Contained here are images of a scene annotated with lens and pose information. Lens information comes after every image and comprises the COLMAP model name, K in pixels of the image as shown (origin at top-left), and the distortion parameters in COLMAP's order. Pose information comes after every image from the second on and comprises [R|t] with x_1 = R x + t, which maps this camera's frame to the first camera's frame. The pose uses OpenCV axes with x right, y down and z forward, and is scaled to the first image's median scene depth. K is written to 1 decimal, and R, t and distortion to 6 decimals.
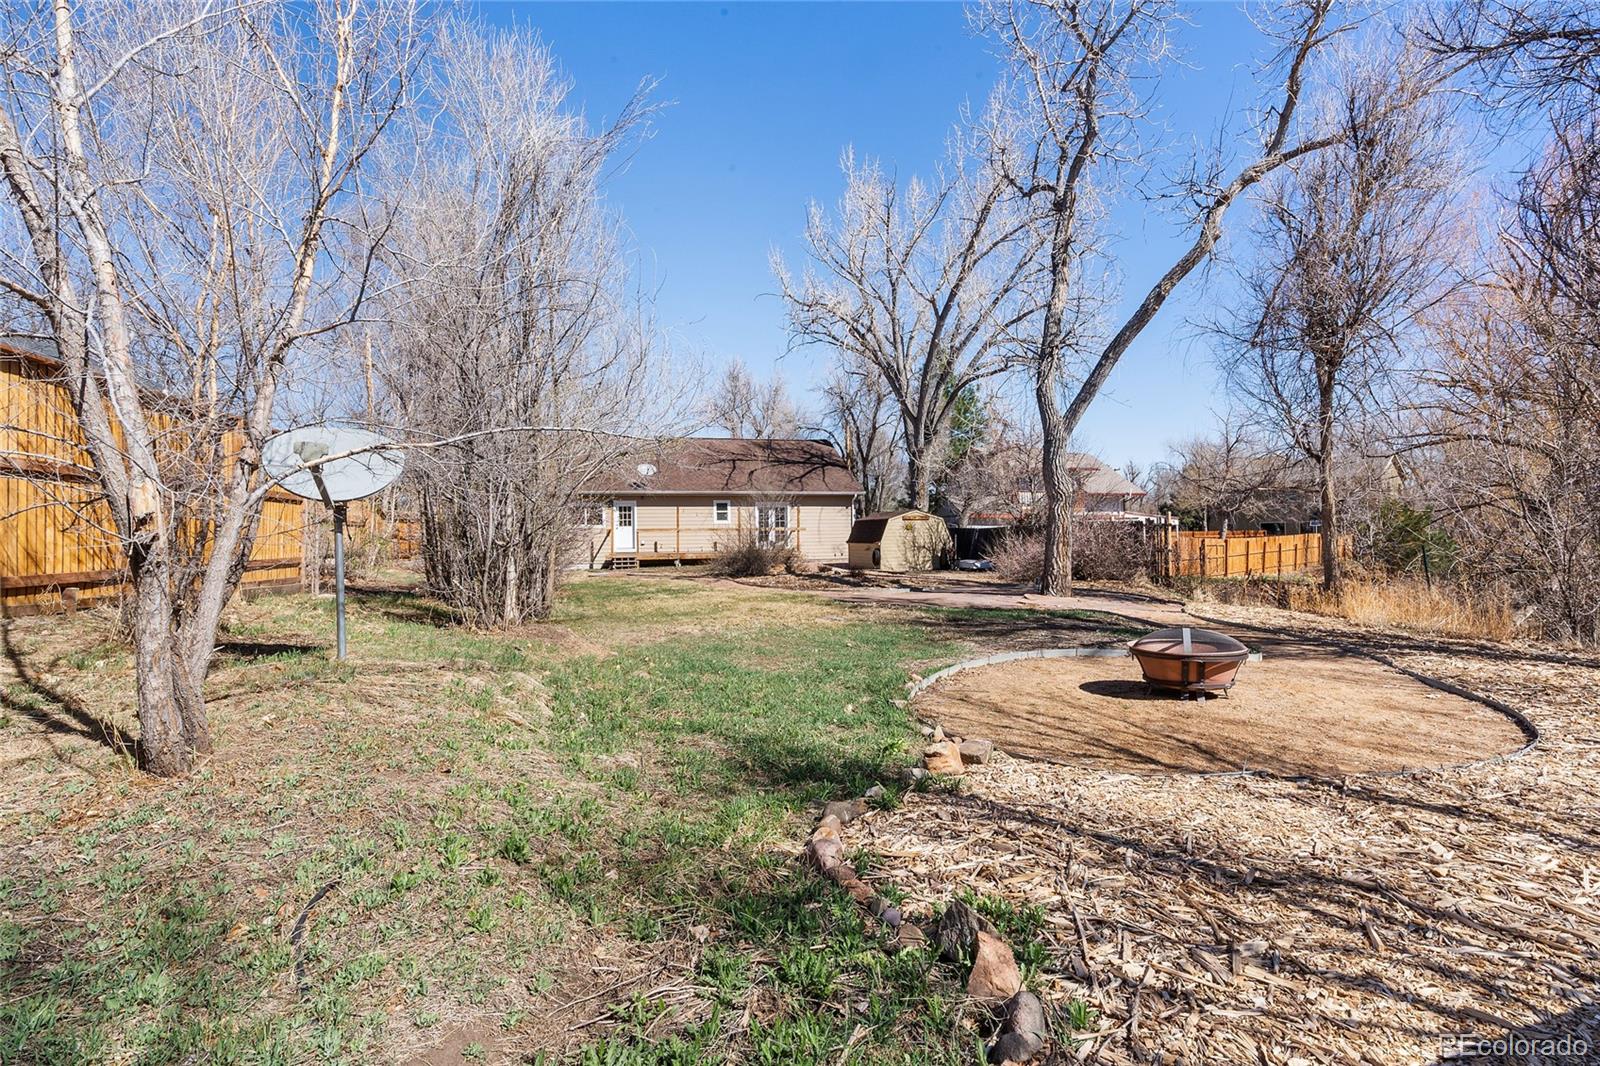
lens RADIAL K [[728.7, 0, 794.0], [0, 728.7, 530.2], [0, 0, 1]] dist [0.000287, 0.000007]
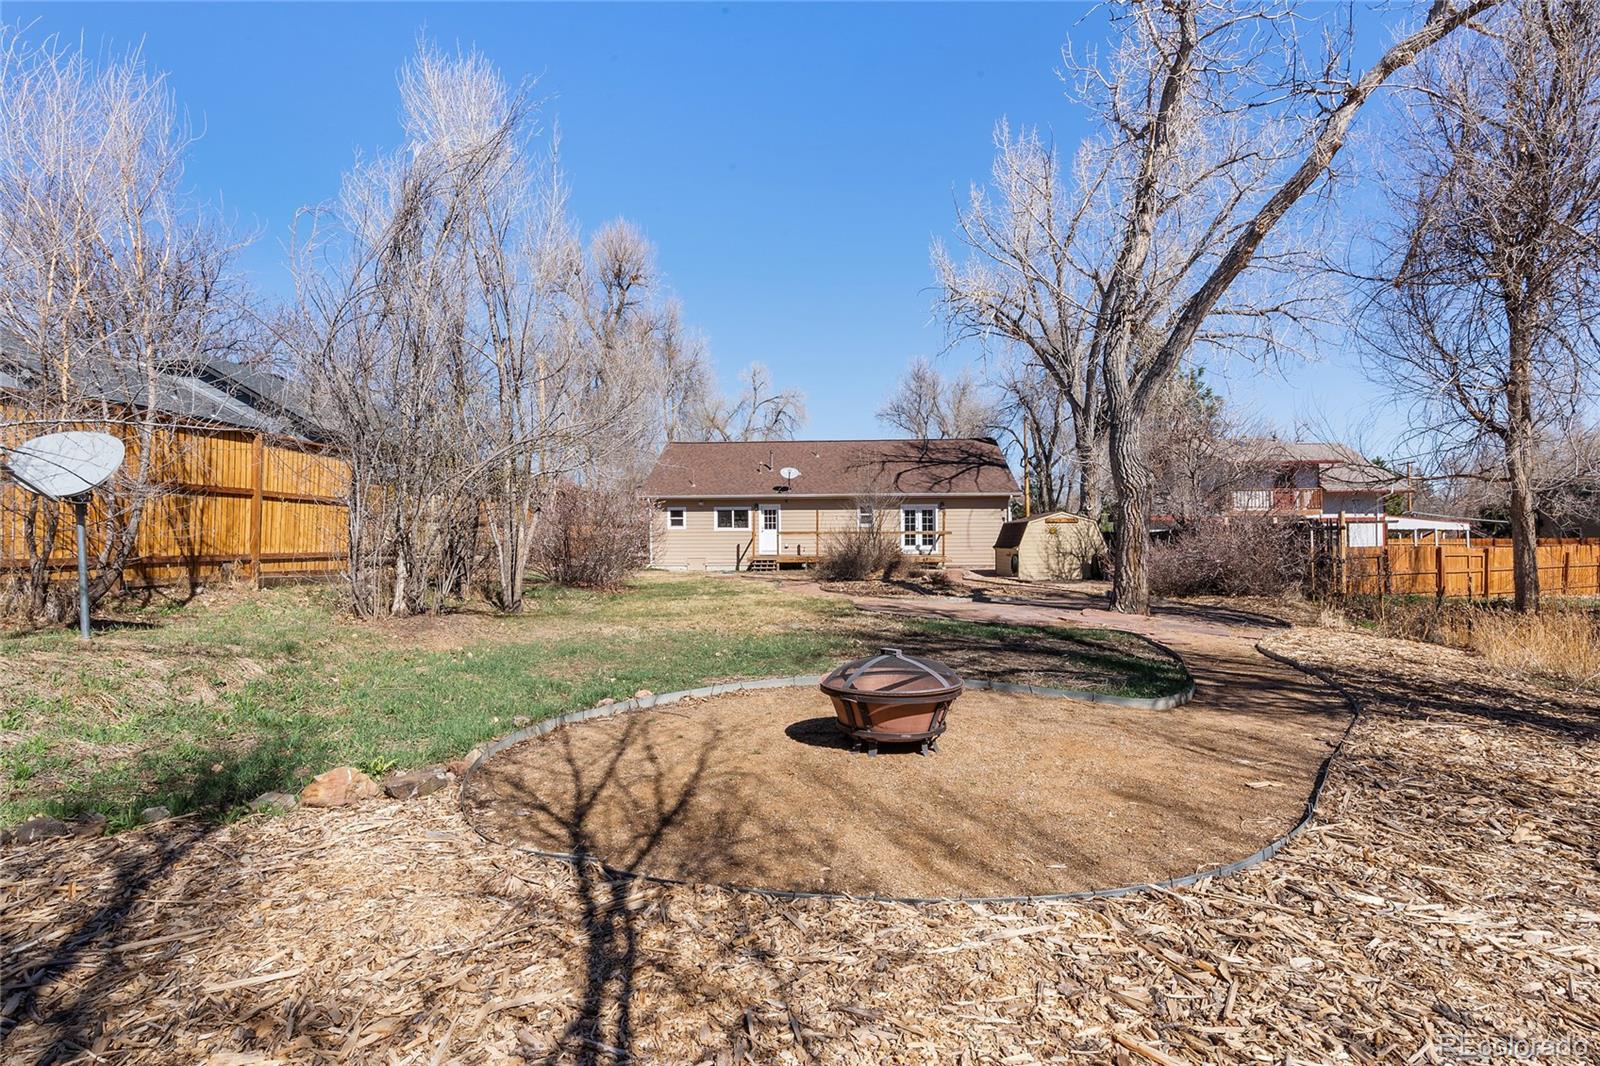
lens RADIAL K [[728.7, 0, 794.0], [0, 728.7, 530.2], [0, 0, 1]] dist [0.000287, 0.000007]
pose [[0.950583, 0.003168, -0.310455, 0.116067], [-0.005261, 0.999969, -0.005907, 0.001718], [0.310426, 0.007248, 0.950570, 0.043519]]
